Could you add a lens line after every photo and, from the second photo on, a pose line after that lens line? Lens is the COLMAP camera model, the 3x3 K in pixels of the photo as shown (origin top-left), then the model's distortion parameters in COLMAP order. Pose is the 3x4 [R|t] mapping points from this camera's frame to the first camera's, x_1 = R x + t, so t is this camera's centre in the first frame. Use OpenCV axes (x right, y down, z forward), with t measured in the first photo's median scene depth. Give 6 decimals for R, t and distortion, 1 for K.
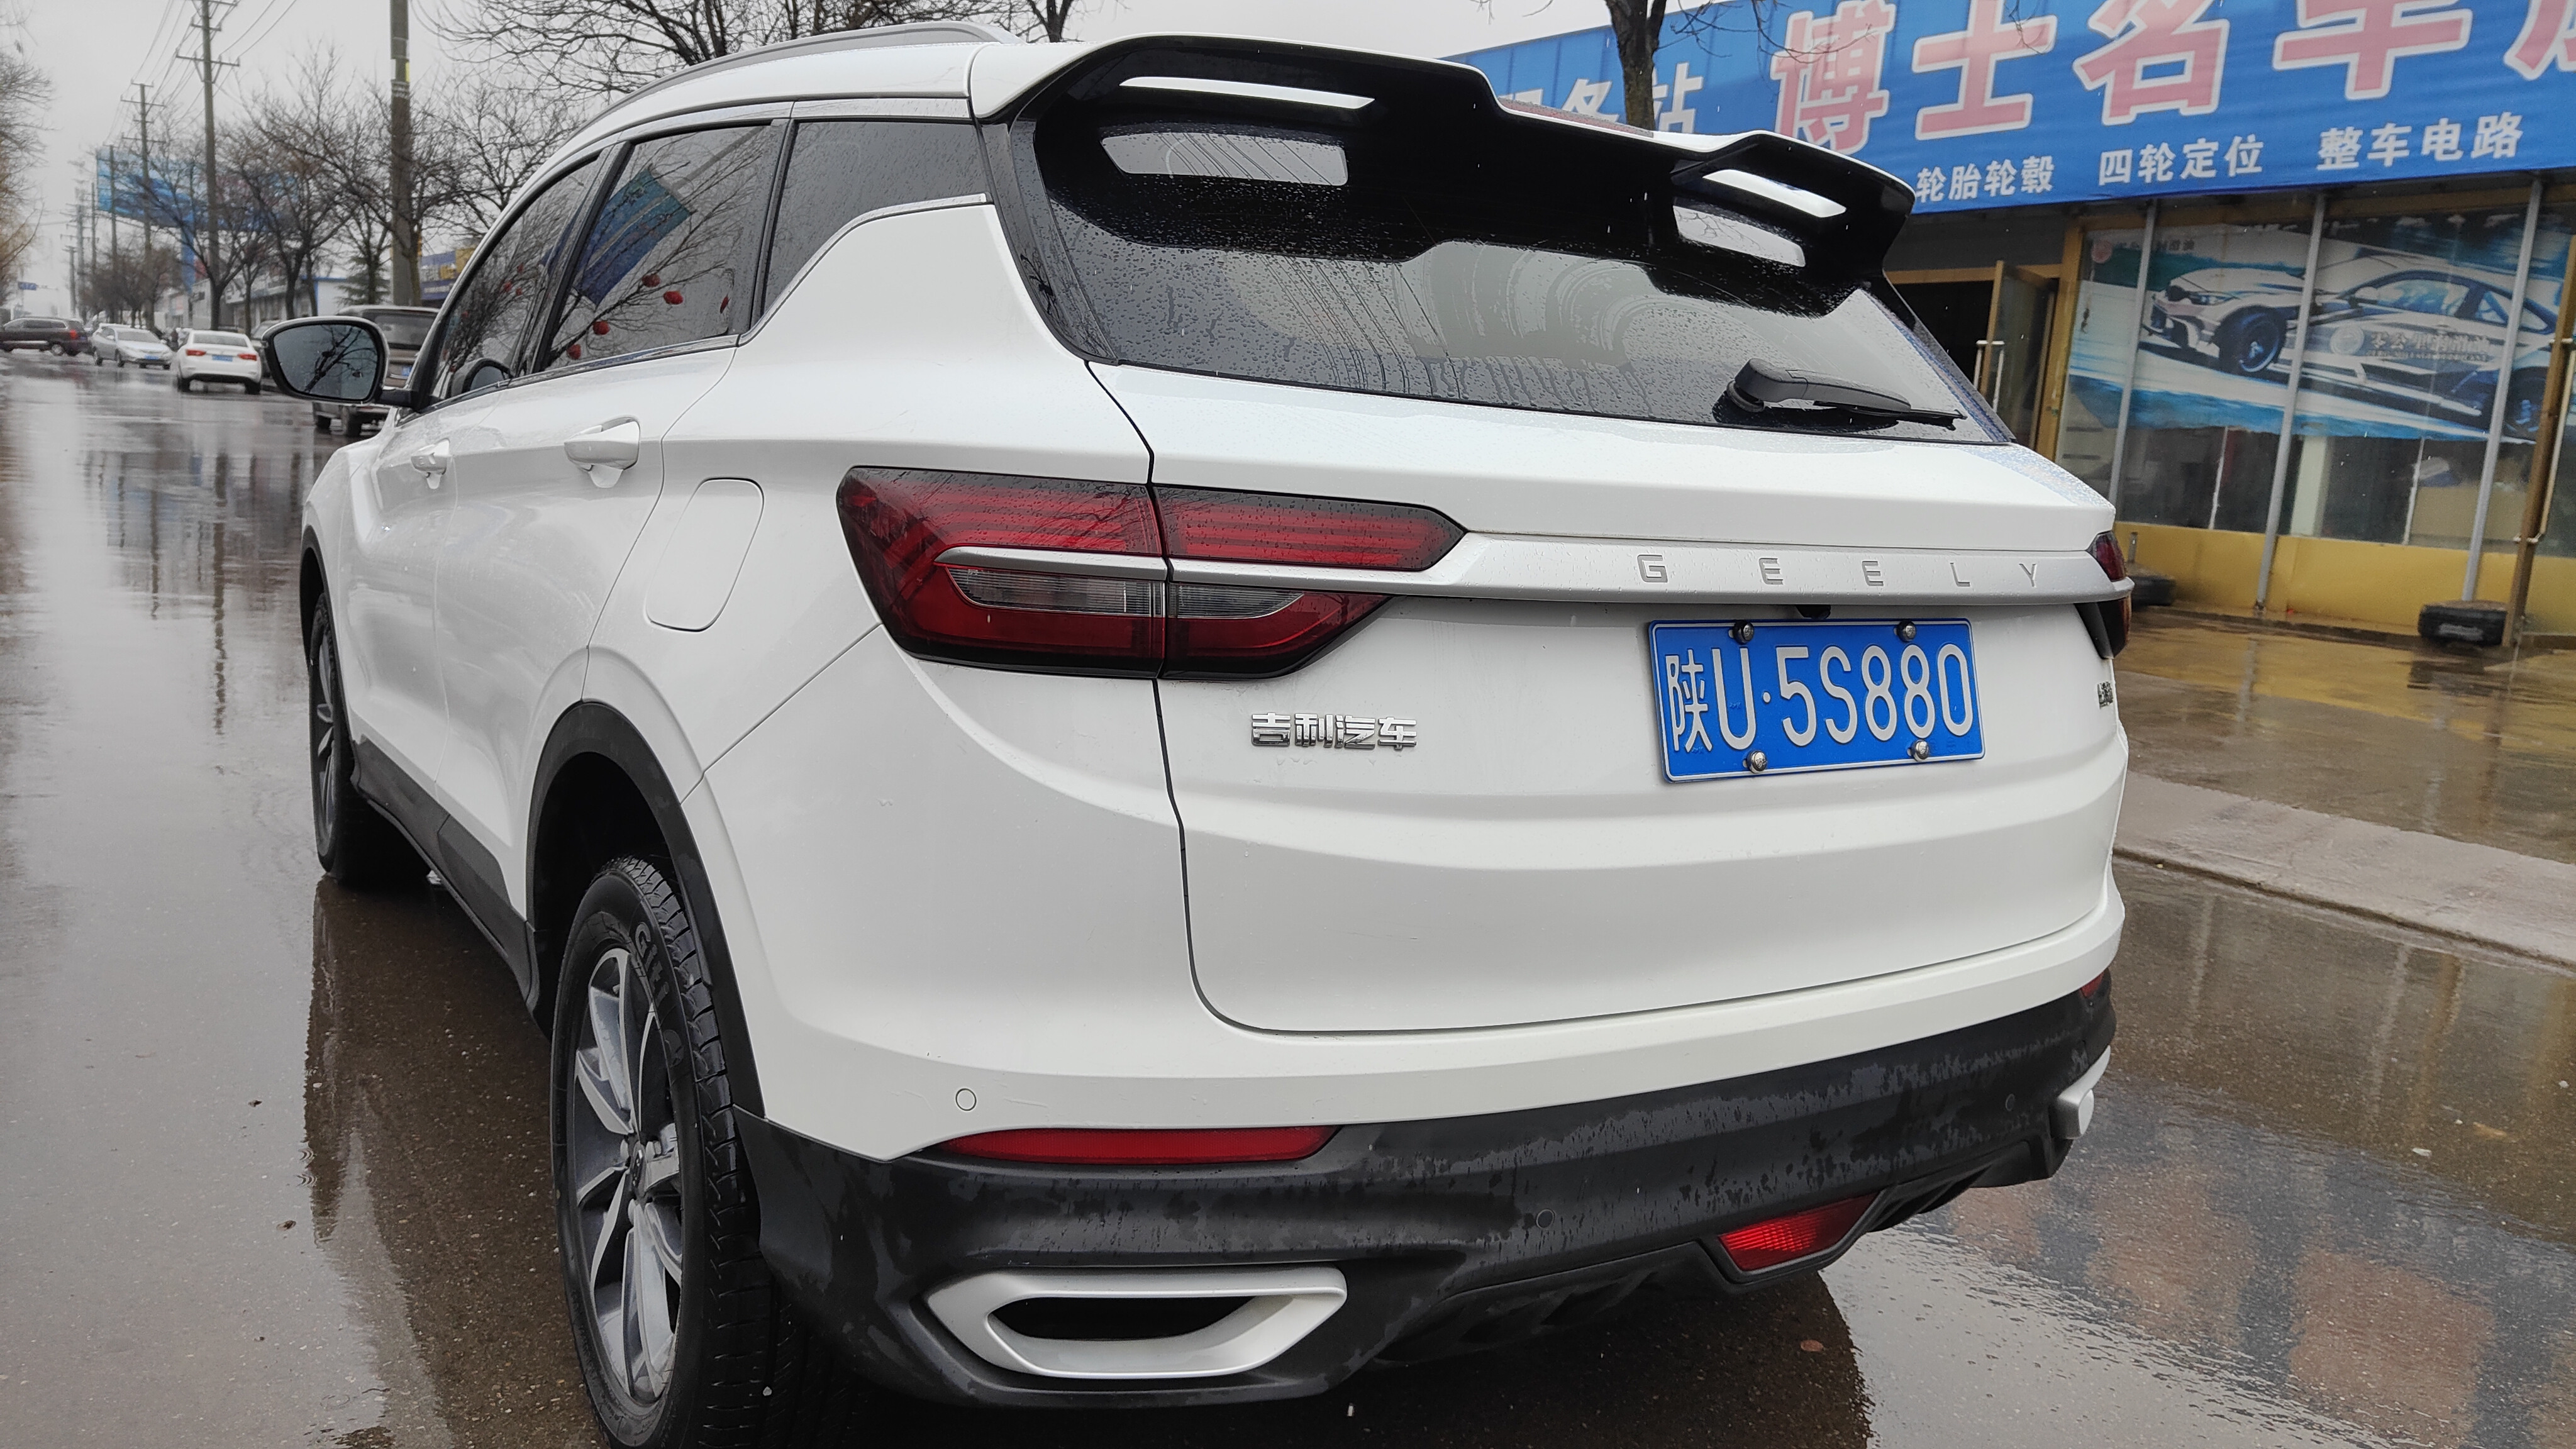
lens RADIAL K [[1845.7, 0, 1288.0], [0, 1845.7, 724.5], [0, 0, 1]] dist [-0.007086, -0.001444]
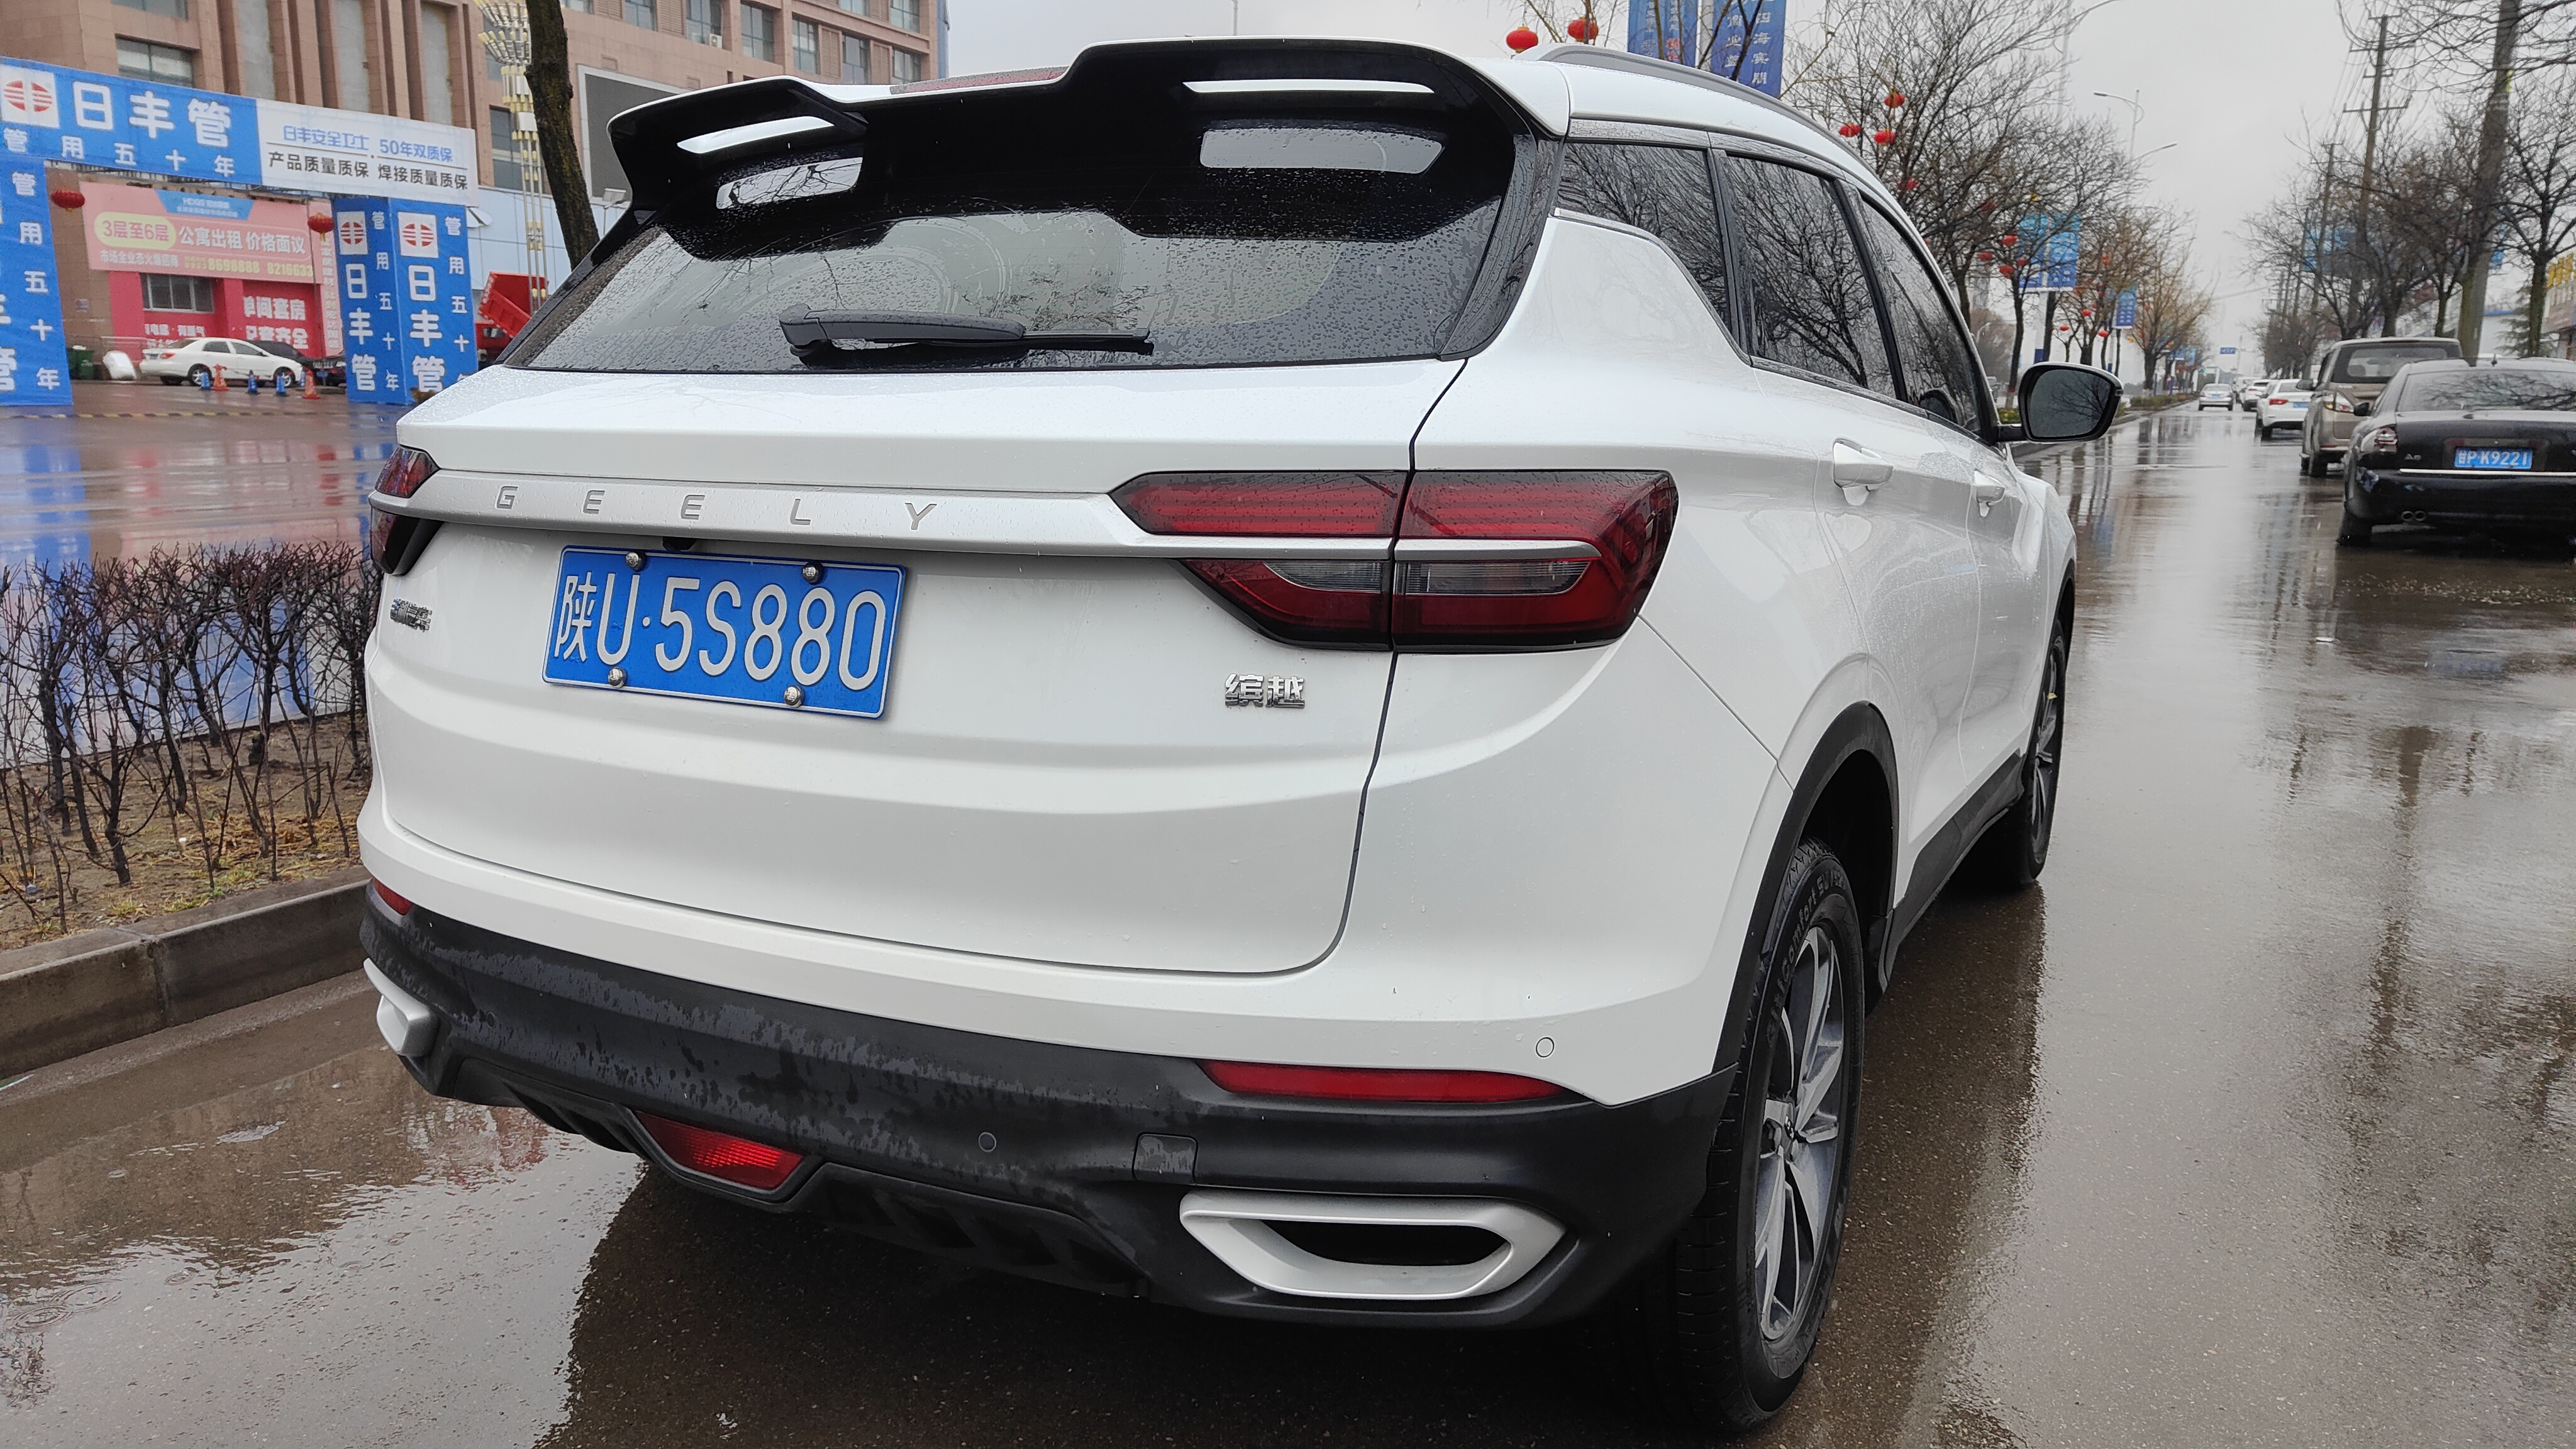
lens RADIAL K [[1785.6, 0, 1286.9], [0, 1785.6, 744.2], [0, 0, 1]] dist [0.039950, -0.000956]
pose [[0.455533, 0.103614, -0.884169, 1.315215], [-0.116272, 0.991620, 0.056302, -0.044646], [0.882593, 0.077157, 0.463763, 0.815328]]
